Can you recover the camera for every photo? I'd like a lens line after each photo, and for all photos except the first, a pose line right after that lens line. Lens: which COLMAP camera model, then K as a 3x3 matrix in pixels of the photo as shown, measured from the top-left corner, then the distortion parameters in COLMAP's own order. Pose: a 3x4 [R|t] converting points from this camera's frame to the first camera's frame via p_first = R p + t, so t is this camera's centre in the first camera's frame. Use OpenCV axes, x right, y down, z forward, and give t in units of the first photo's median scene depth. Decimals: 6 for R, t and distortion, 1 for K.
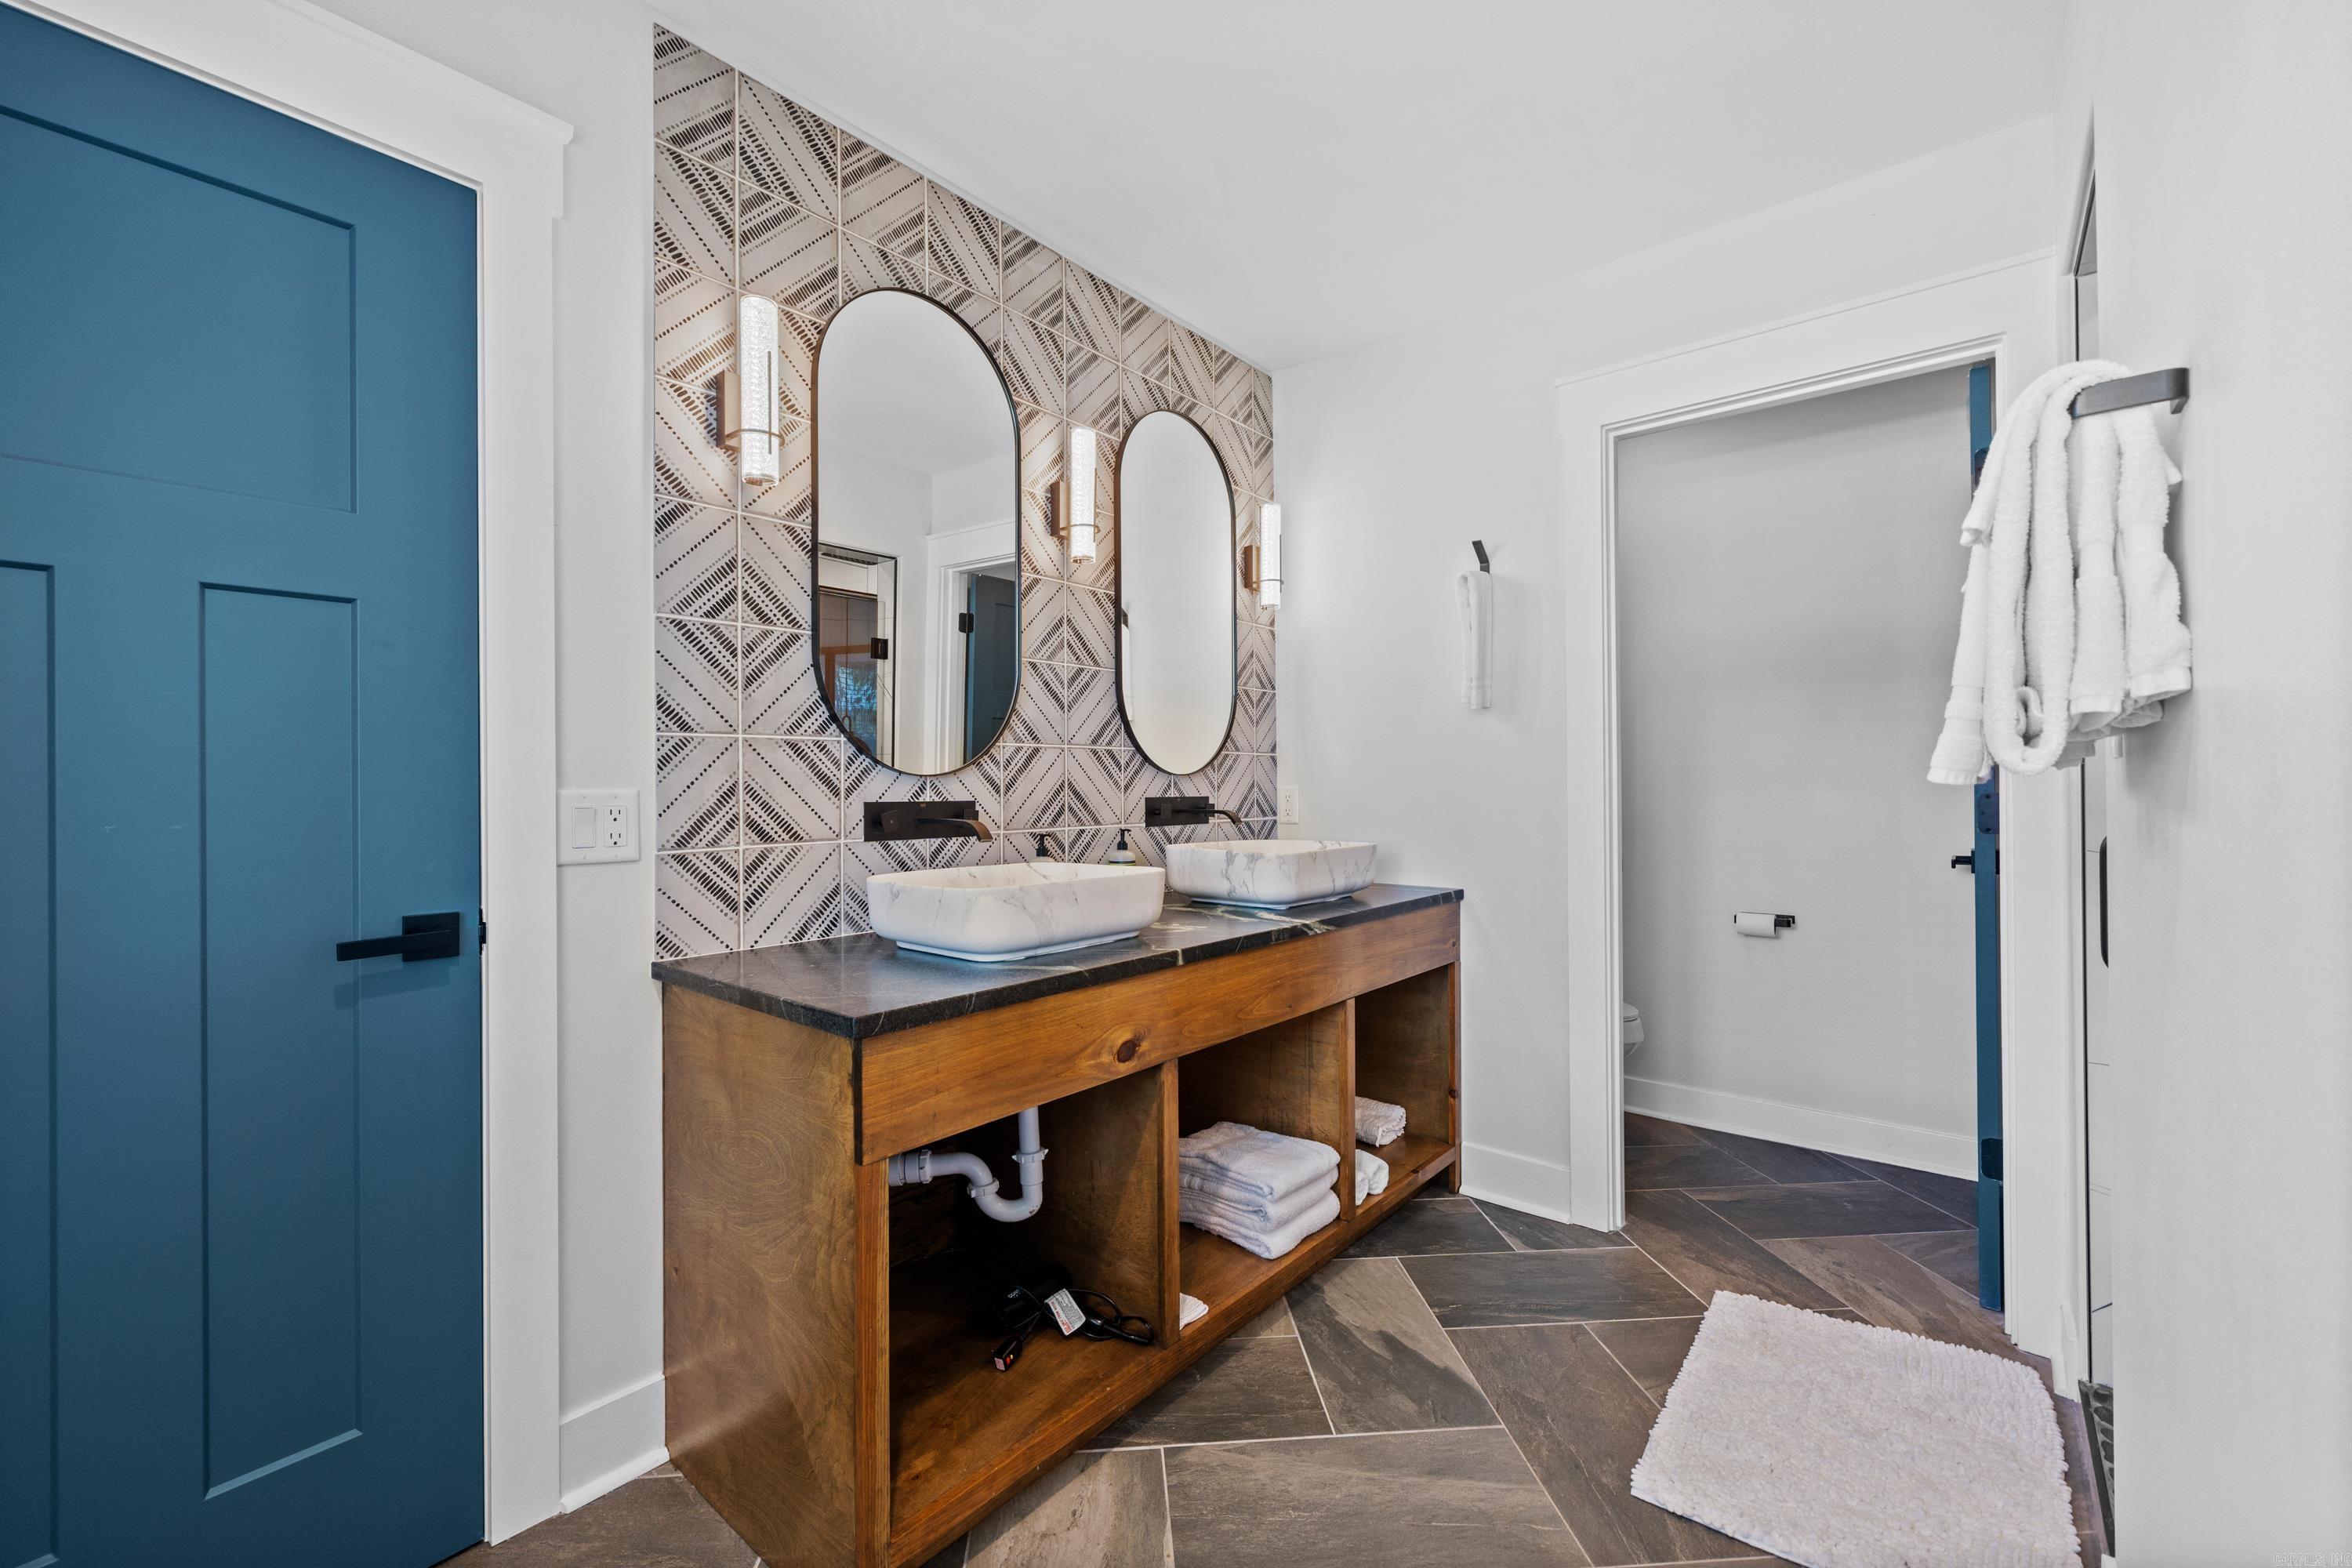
lens RADIAL K [[962.2, 0, 1163.5], [0, 962.2, 772.1], [0, 0, 1]] dist [0.000900, 0.000031]
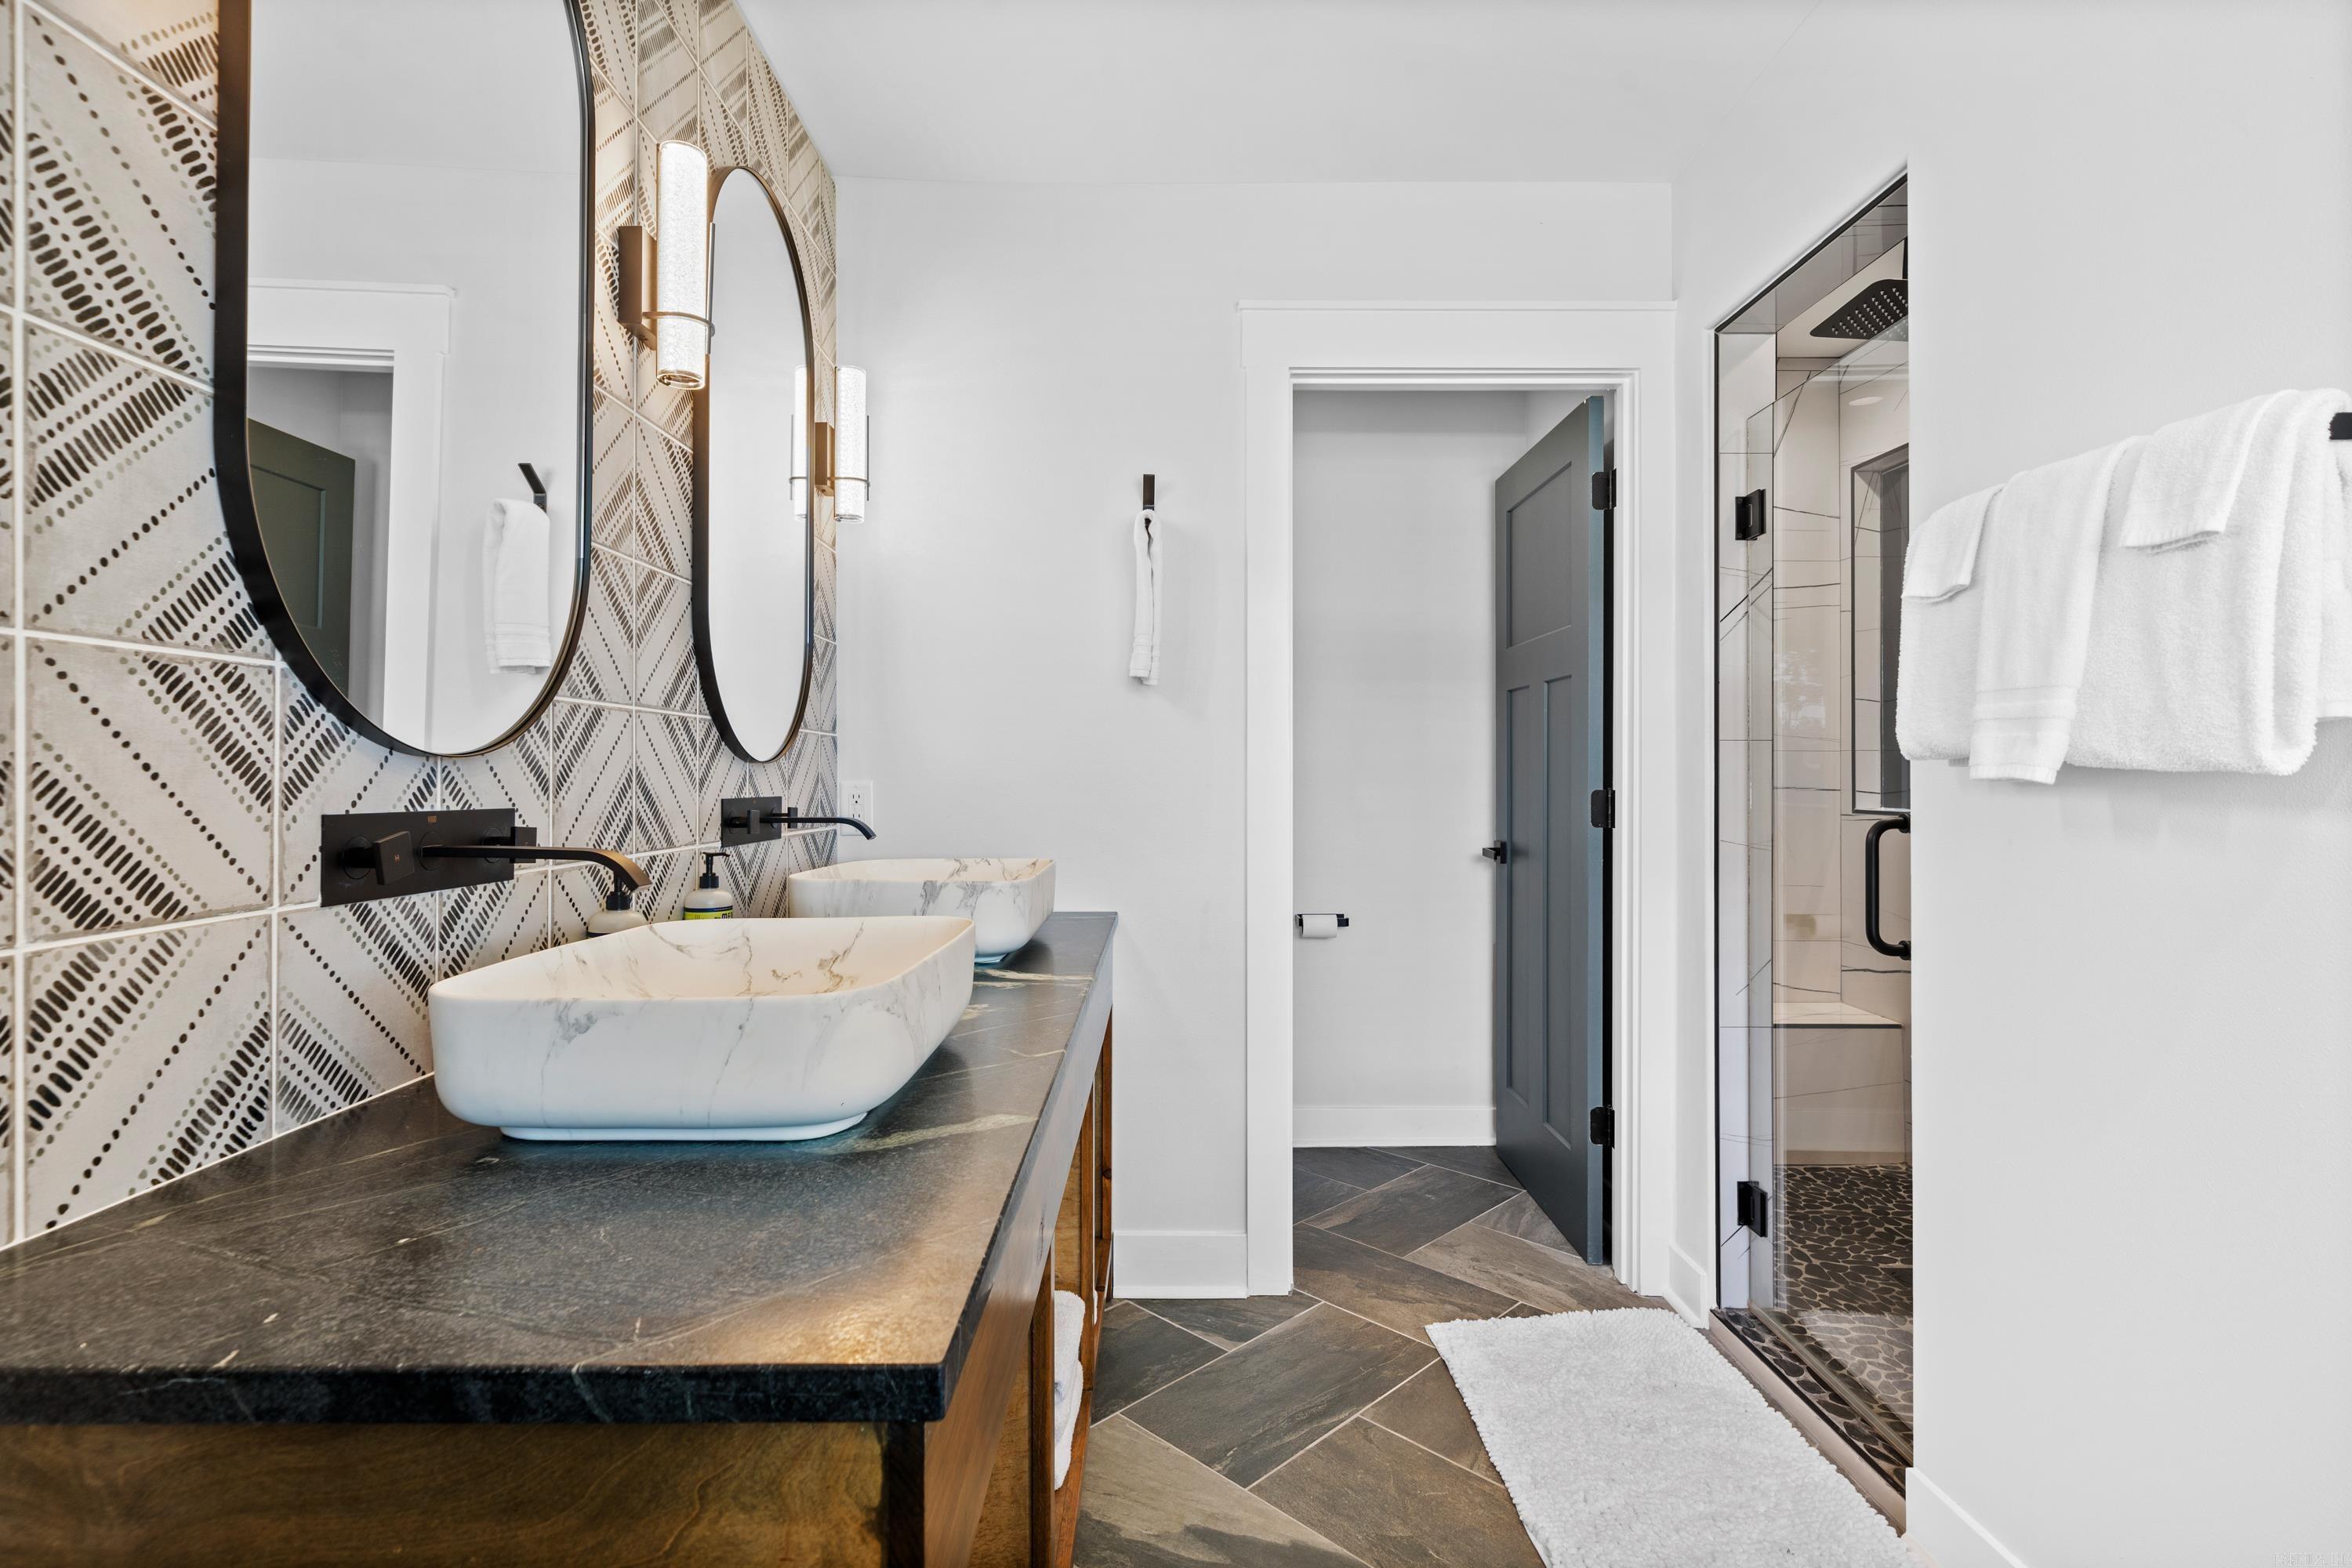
lens RADIAL K [[1117.5, 0, 1170.7], [0, 1117.5, 769.0], [0, 0, 1]] dist [0.000154, 0.000707]
pose [[0.757782, 0.010959, 0.652416, -0.355445], [-0.013227, 0.999911, -0.001433, 0.006411], [-0.652374, -0.007544, 0.757860, 0.381976]]
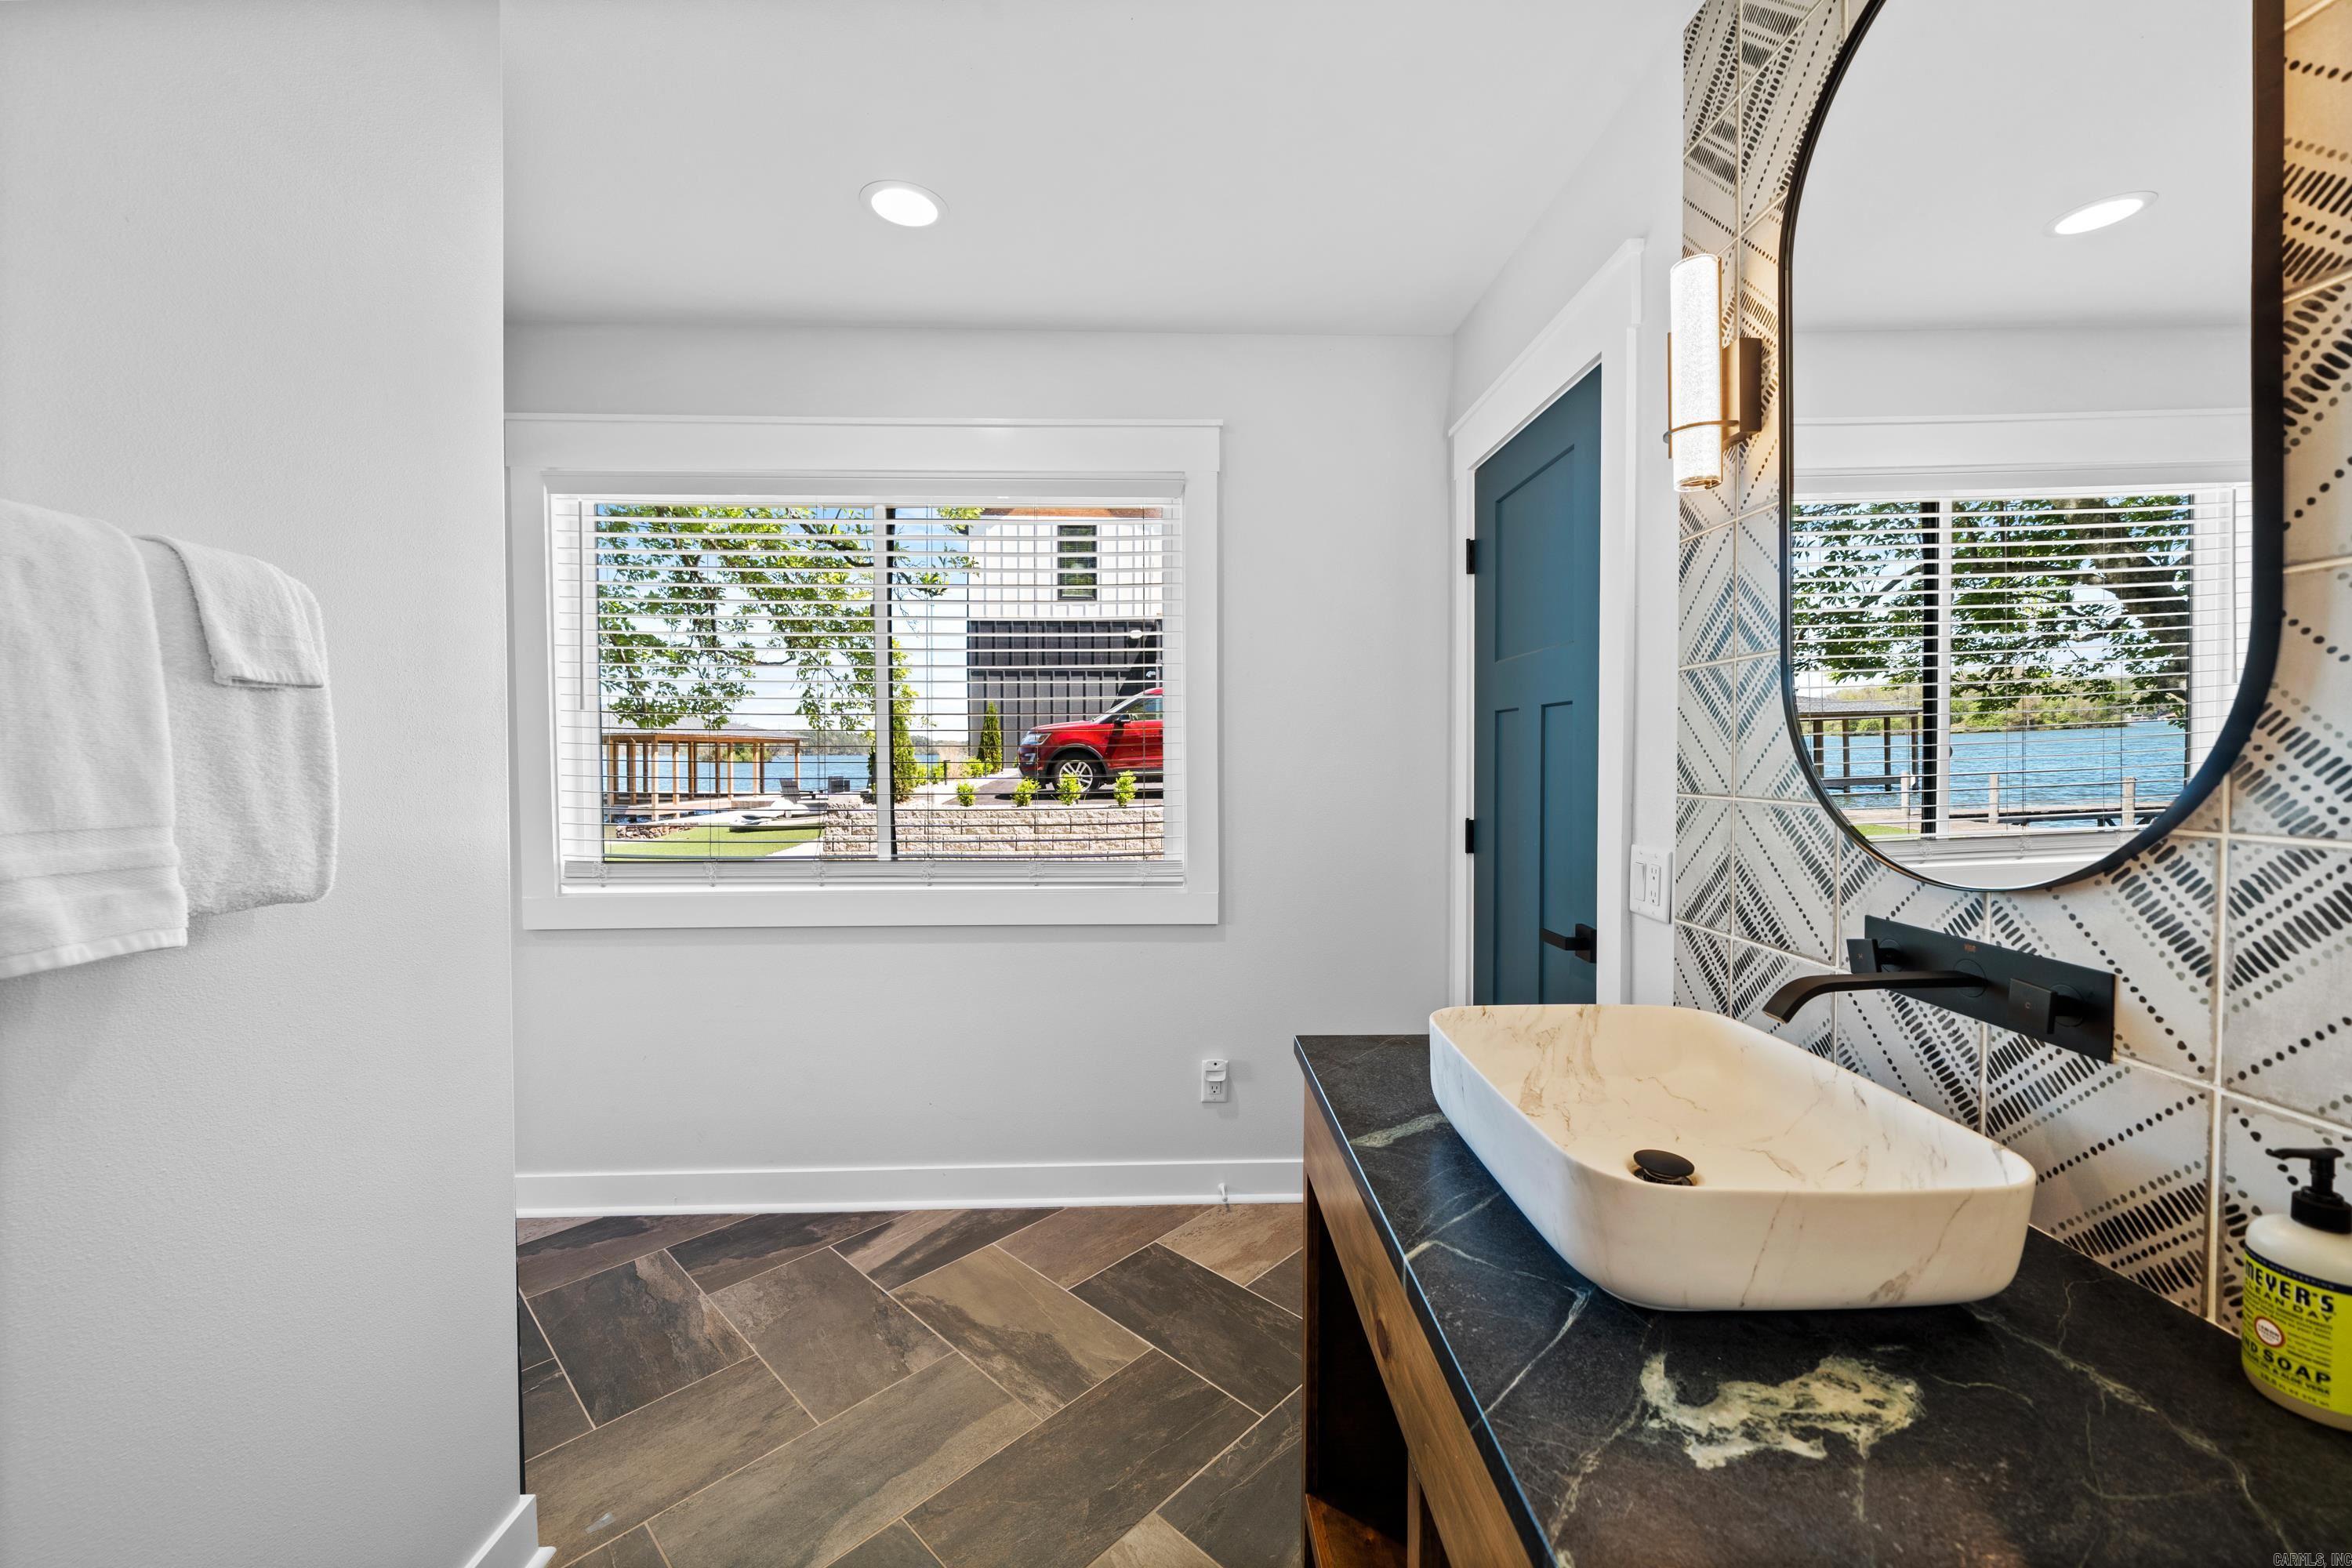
lens RADIAL K [[888.3, 0, 1170.9], [0, 888.3, 791.6], [0, 0, 1]] dist [-0.002743, -0.000166]
pose [[-0.753198, 0.035069, -0.656858, 0.365774], [0.015891, 0.999256, 0.035127, -0.070864], [0.657602, 0.016019, -0.753195, 1.144986]]
